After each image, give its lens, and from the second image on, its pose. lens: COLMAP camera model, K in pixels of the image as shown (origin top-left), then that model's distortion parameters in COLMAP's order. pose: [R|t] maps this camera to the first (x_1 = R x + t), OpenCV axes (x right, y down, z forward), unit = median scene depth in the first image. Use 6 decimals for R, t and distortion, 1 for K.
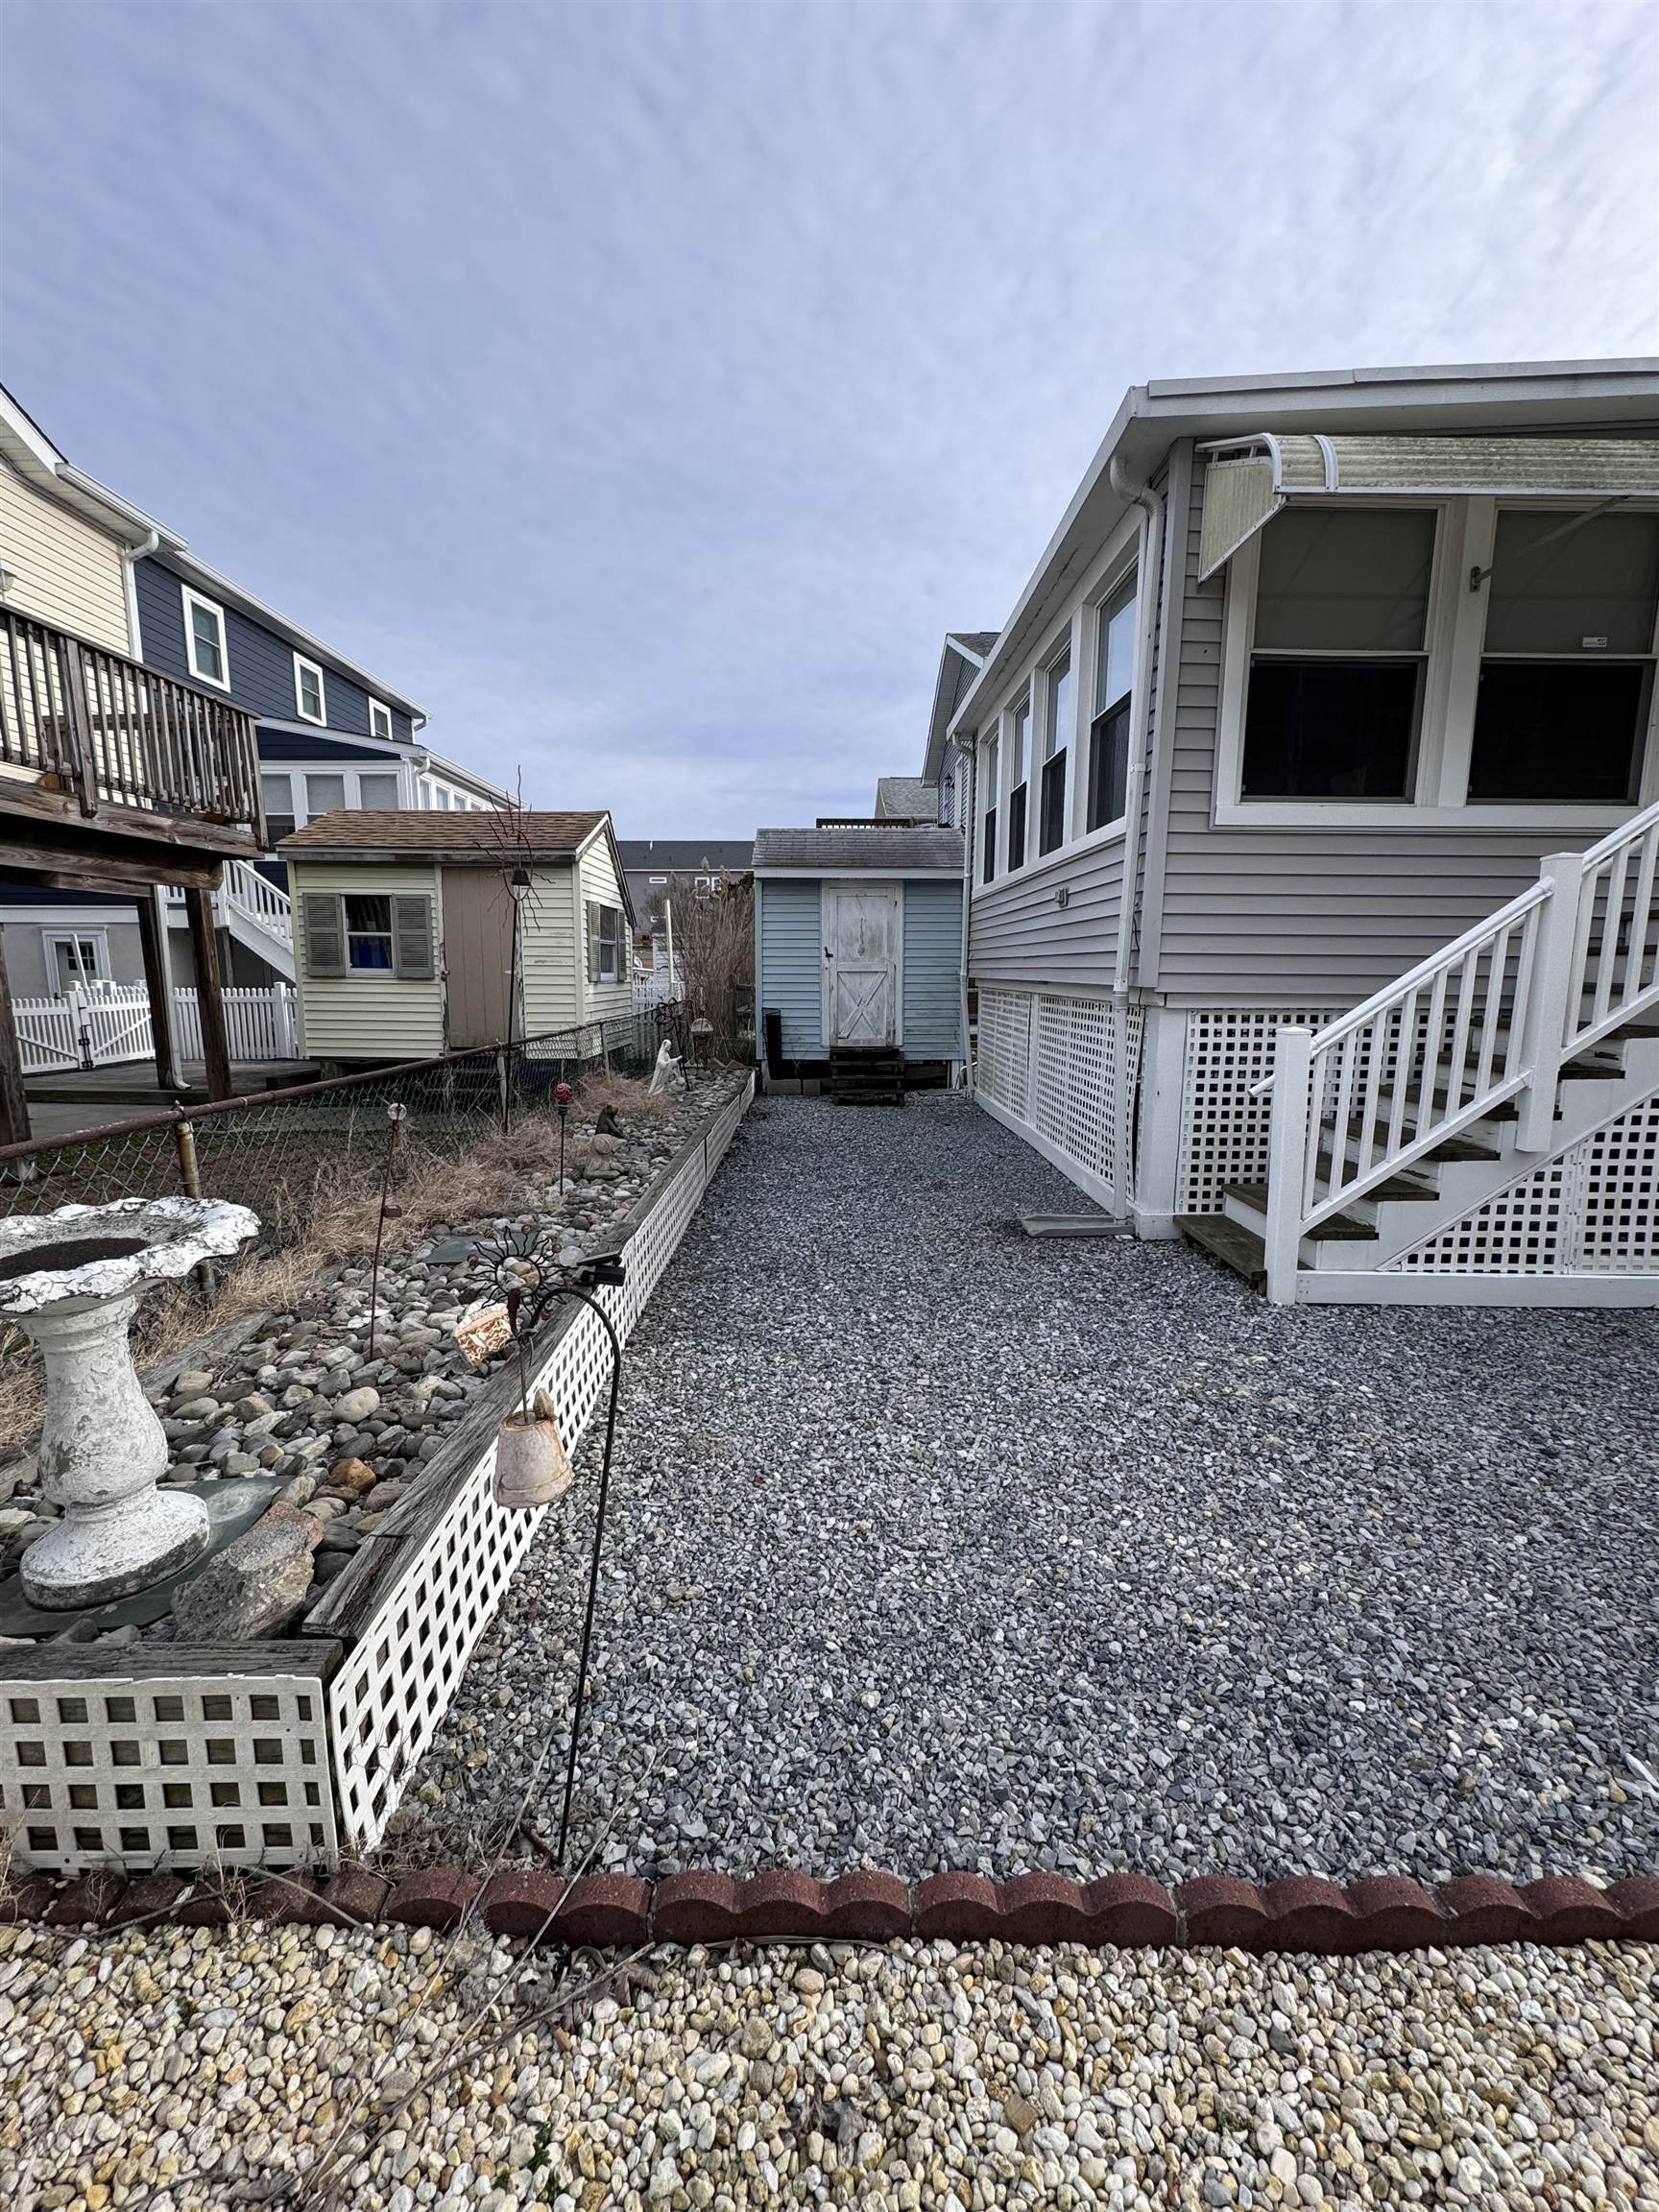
lens RADIAL K [[889.3, 0, 832.4], [0, 889.3, 1109.2], [0, 0, 1]] dist [-0.005672, 0.000377]
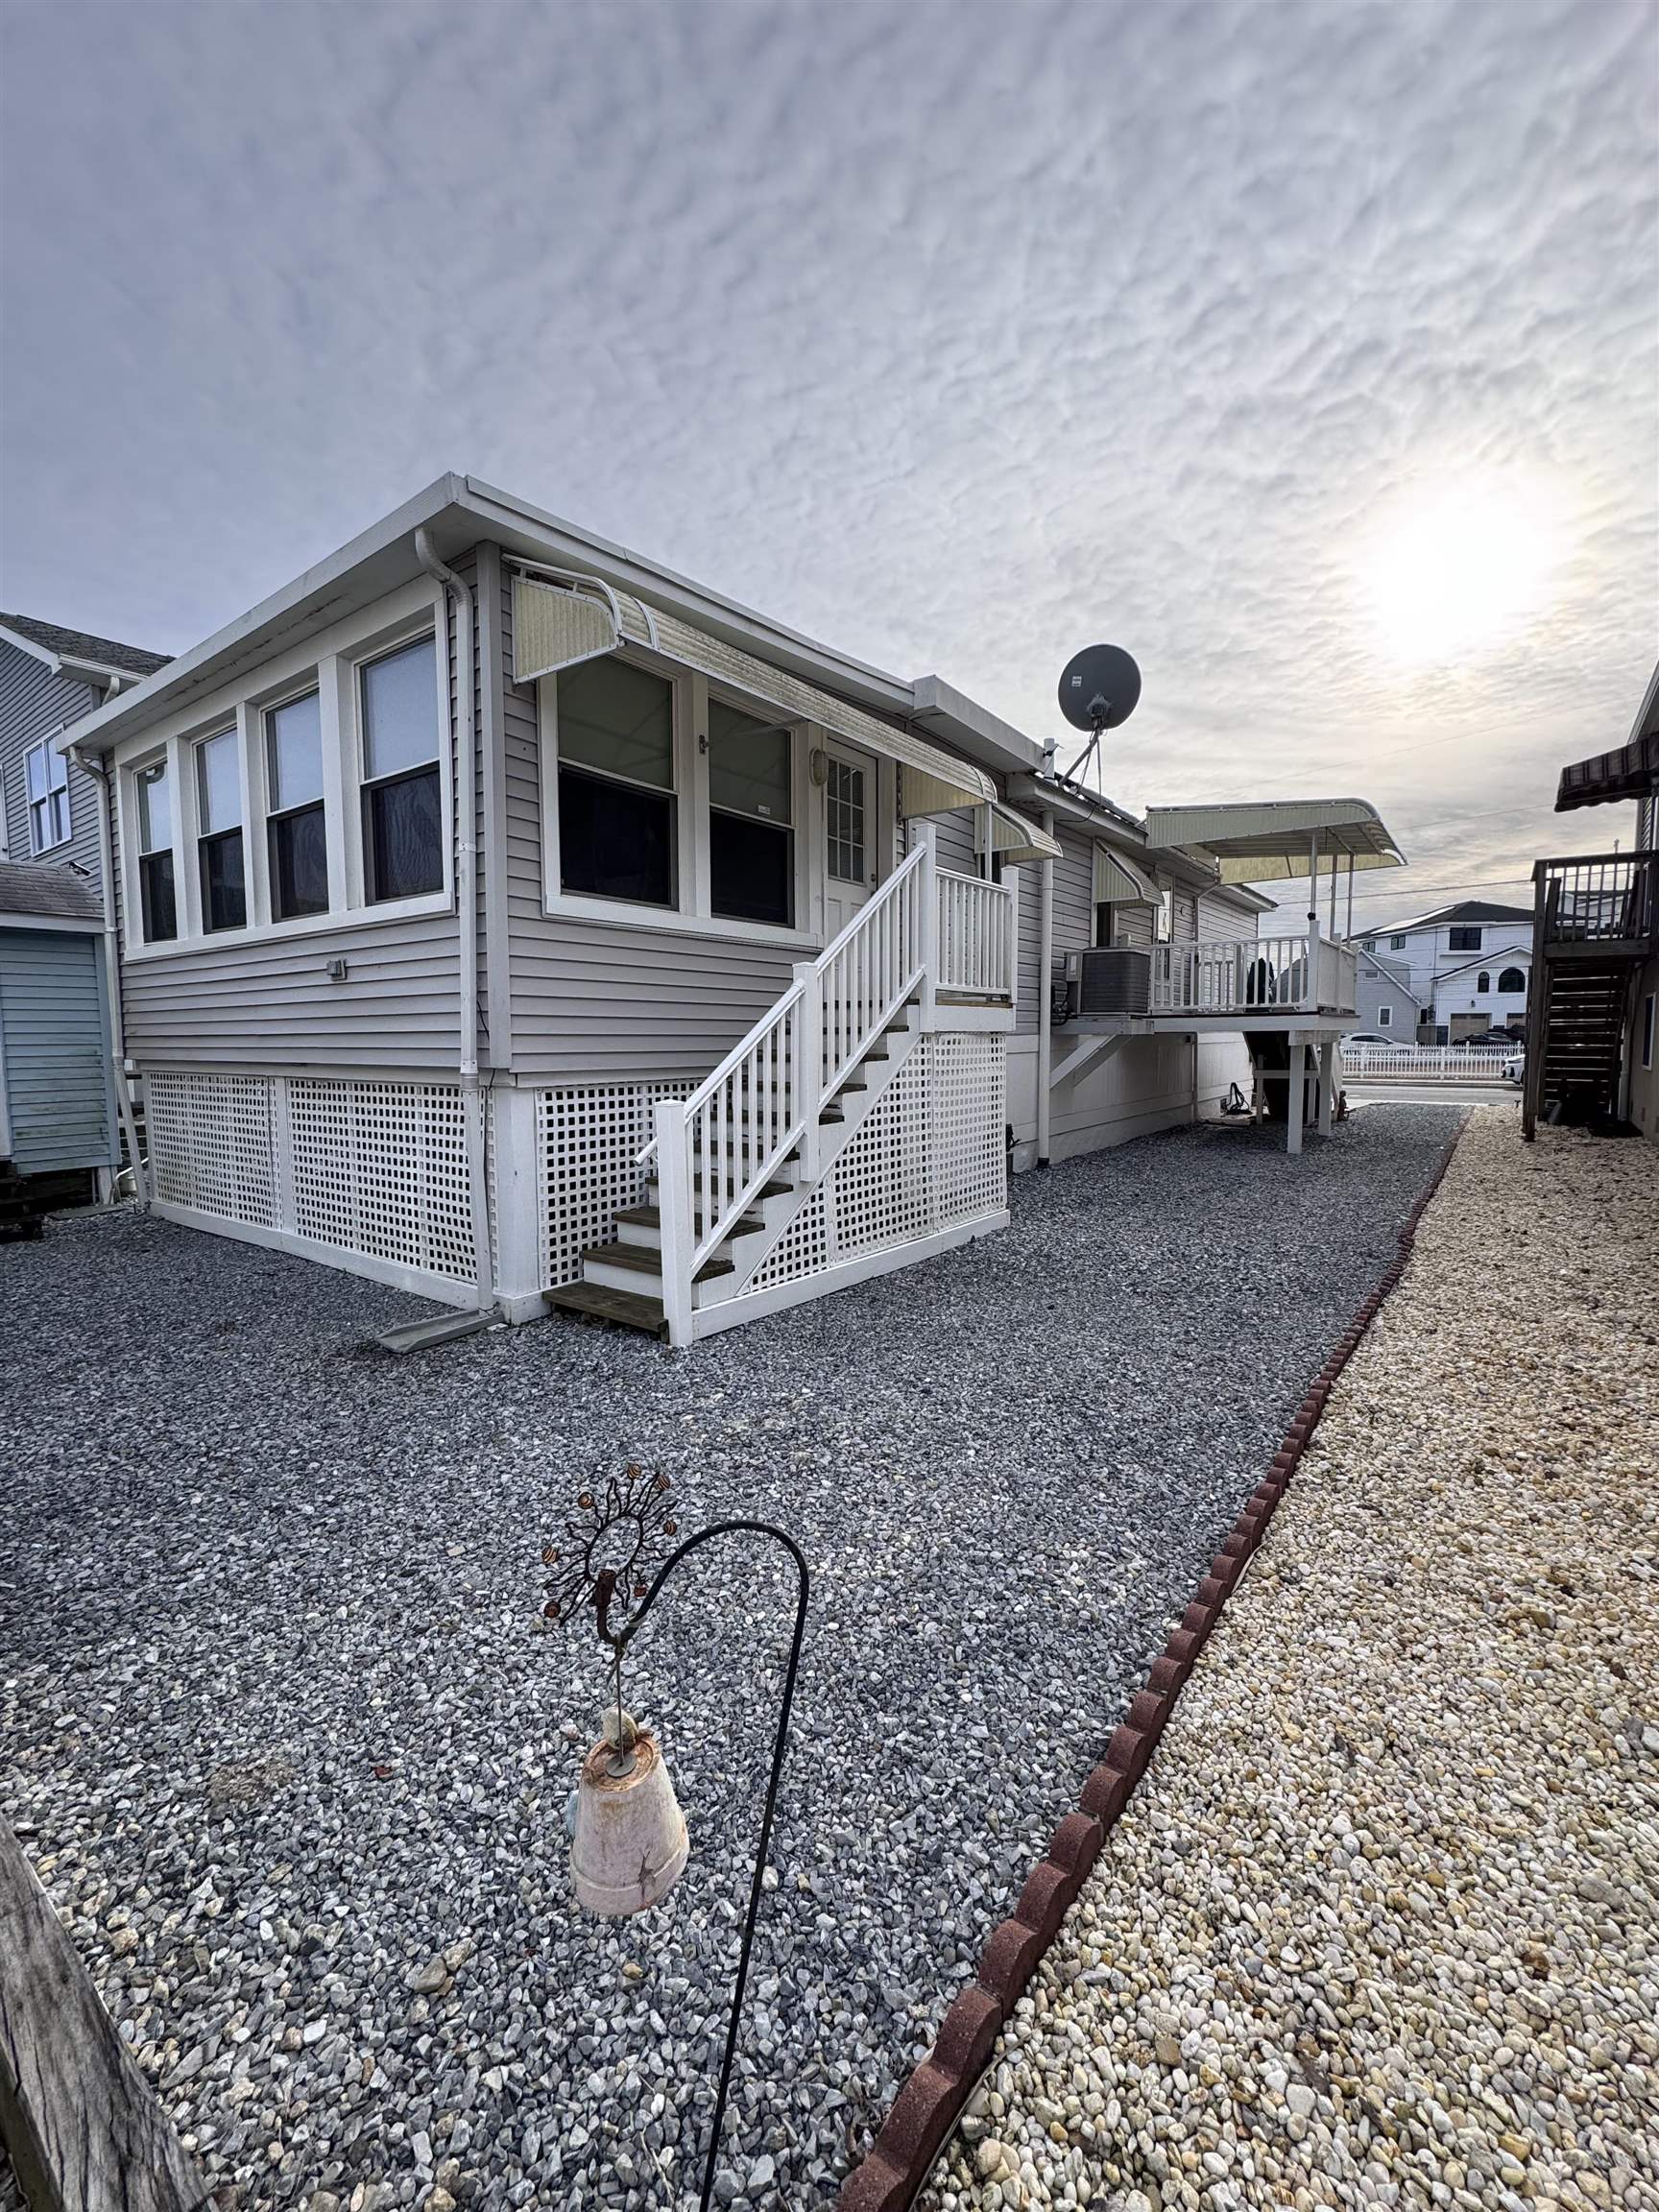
lens RADIAL K [[889.3, 0, 832.4], [0, 889.3, 1109.2], [0, 0, 1]] dist [-0.005672, 0.000377]
pose [[0.615981, -0.068514, 0.784776, -0.232352], [0.130685, 0.991294, -0.016032, -0.033016], [-0.776845, 0.112434, 0.619573, 0.128054]]
